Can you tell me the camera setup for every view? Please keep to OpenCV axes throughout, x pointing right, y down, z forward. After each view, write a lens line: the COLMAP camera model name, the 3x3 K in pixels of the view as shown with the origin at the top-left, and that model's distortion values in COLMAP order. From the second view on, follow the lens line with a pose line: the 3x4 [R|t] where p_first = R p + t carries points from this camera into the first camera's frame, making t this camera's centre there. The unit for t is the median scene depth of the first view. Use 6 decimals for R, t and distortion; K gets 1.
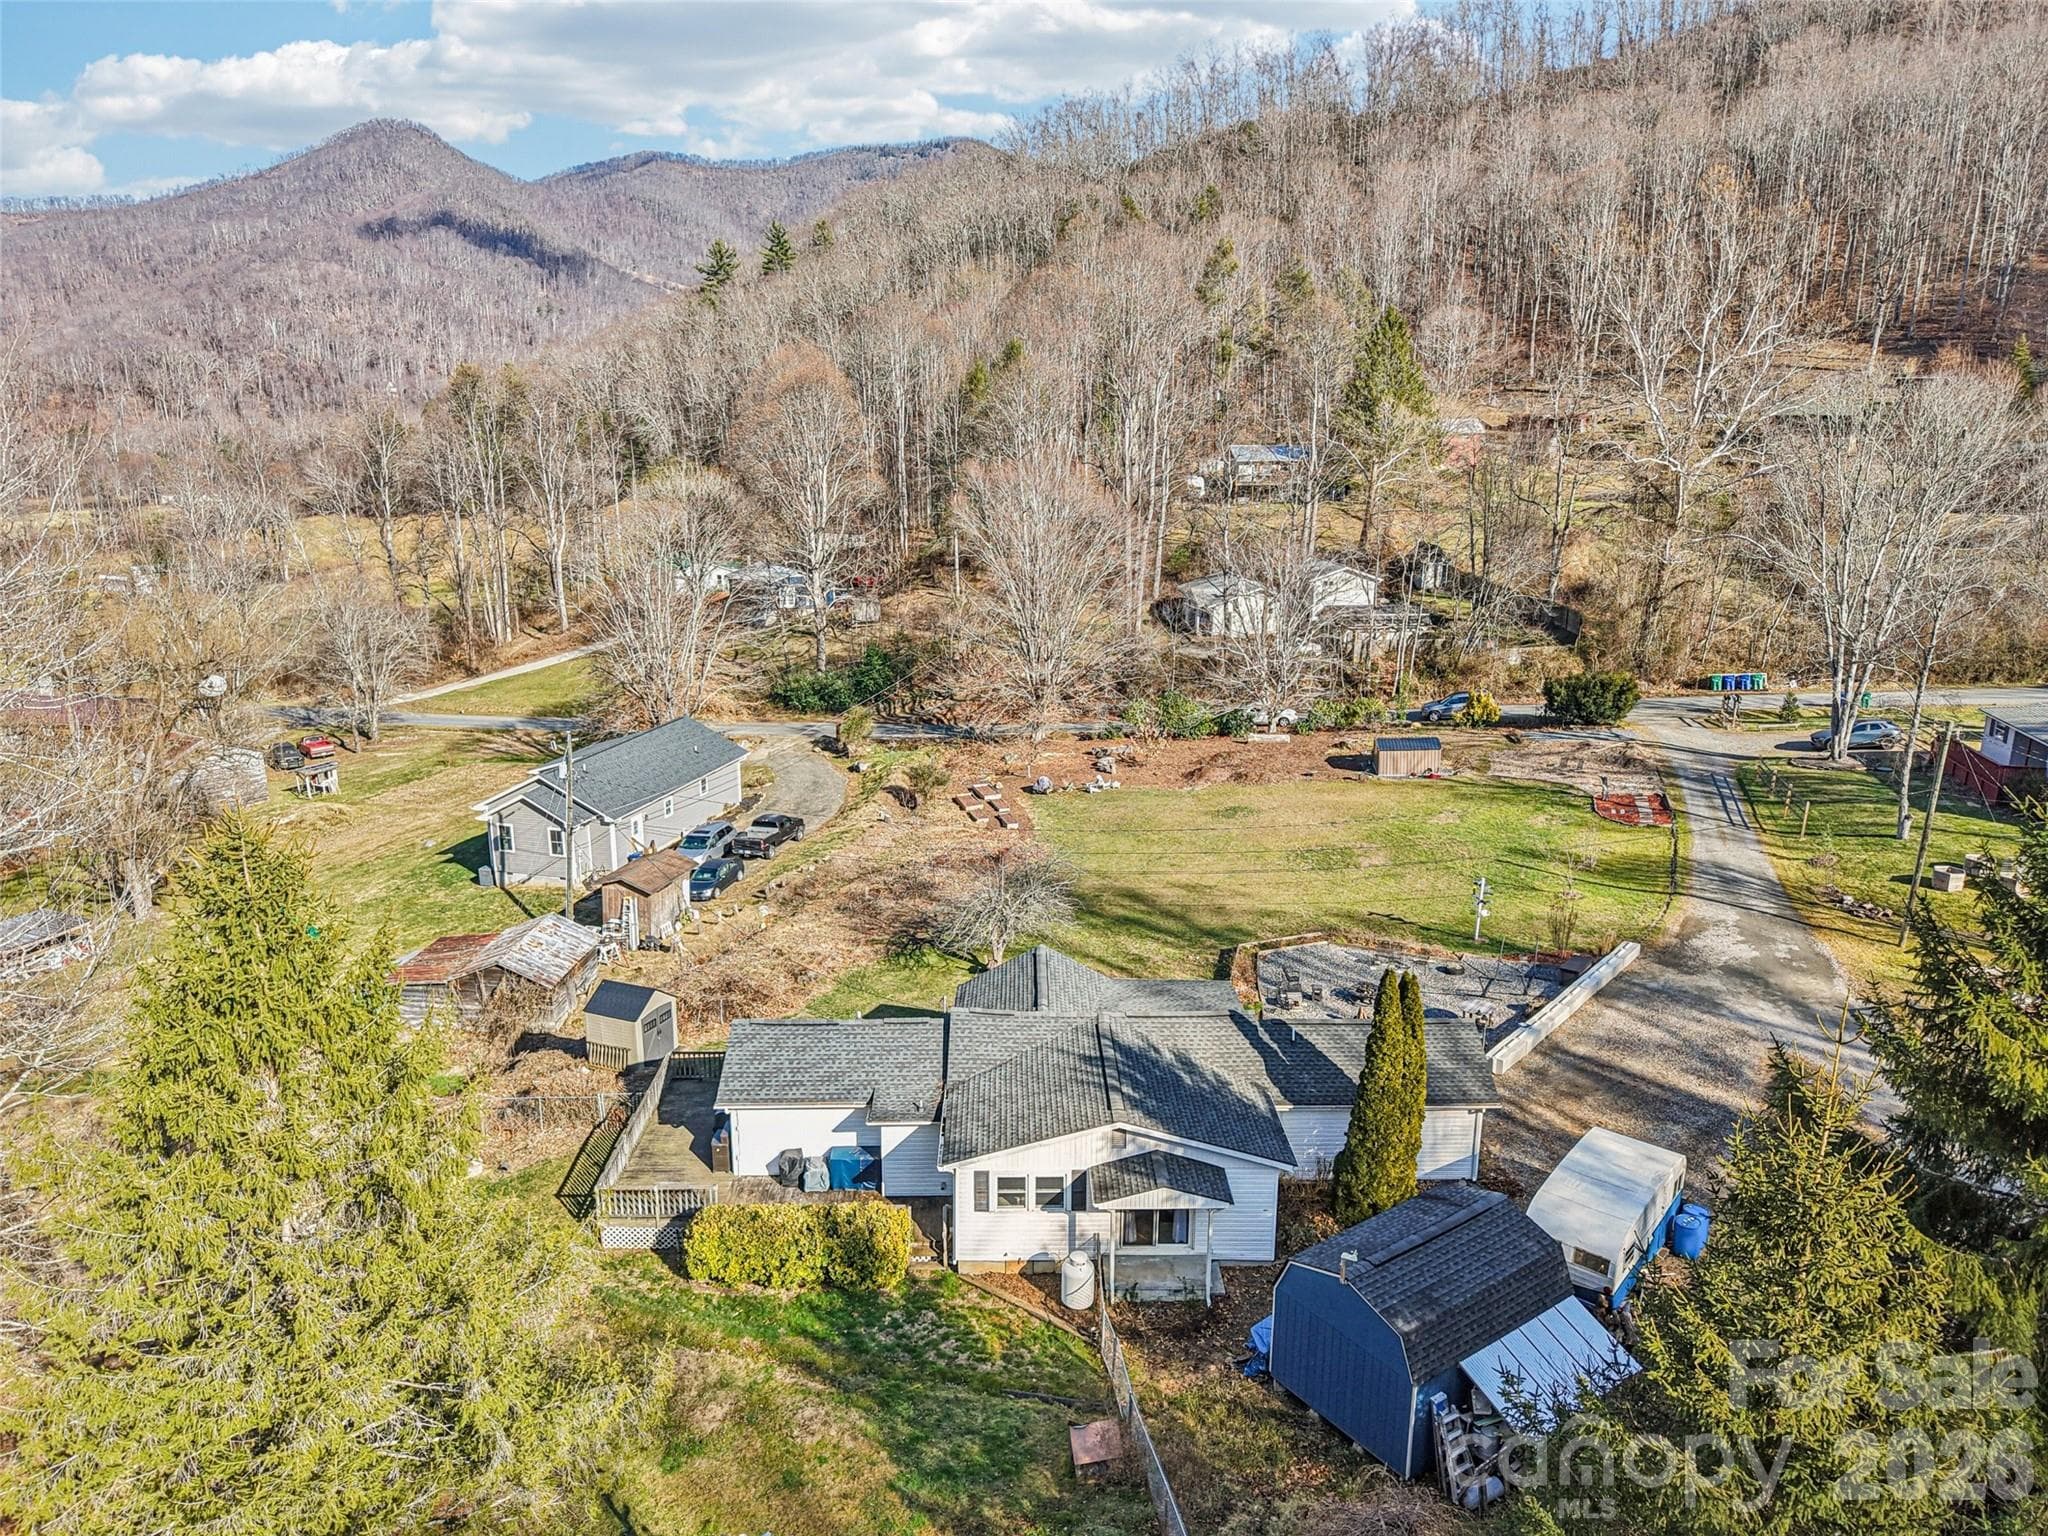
lens RADIAL K [[1368.2, 0, 1024.0], [0, 1368.2, 768.0], [0, 0, 1]] dist [-0.007669, -0.001479]
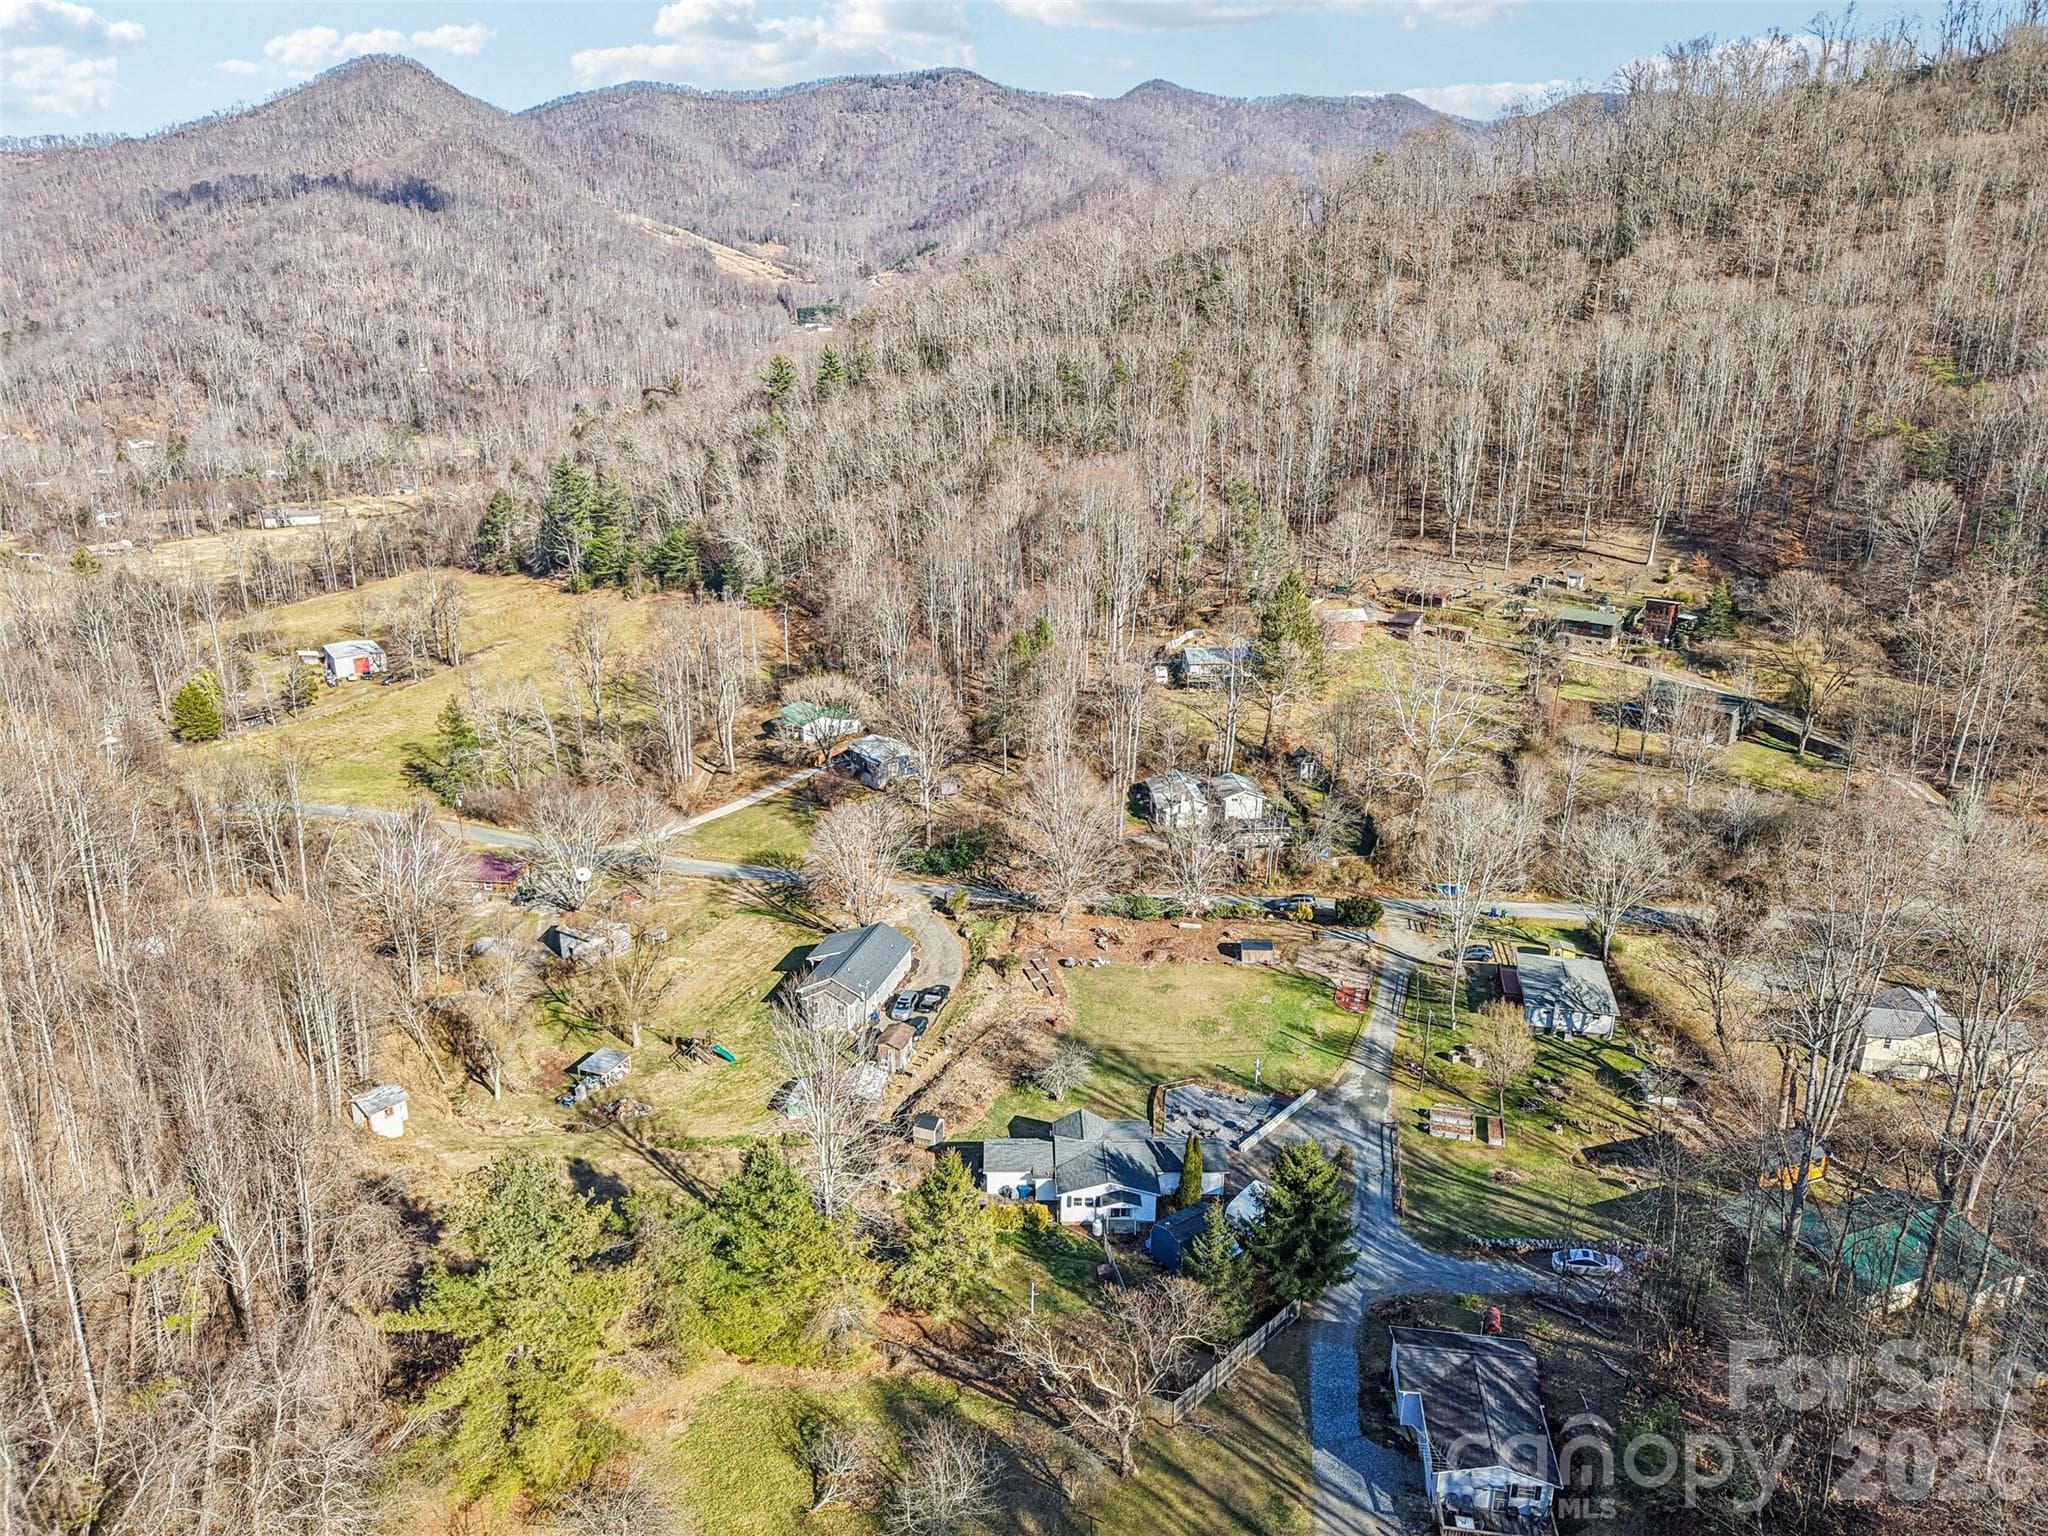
lens RADIAL K [[1297.2, 0, 1019.8], [0, 1297.2, 777.5], [0, 0, 1]] dist [0.019078, -0.024072]
pose [[0.999999, -0.000563, 0.001372, -0.088658], [0.000495, 0.998787, 0.049238, -0.510393], [-0.001398, -0.049238, 0.998786, -1.230793]]
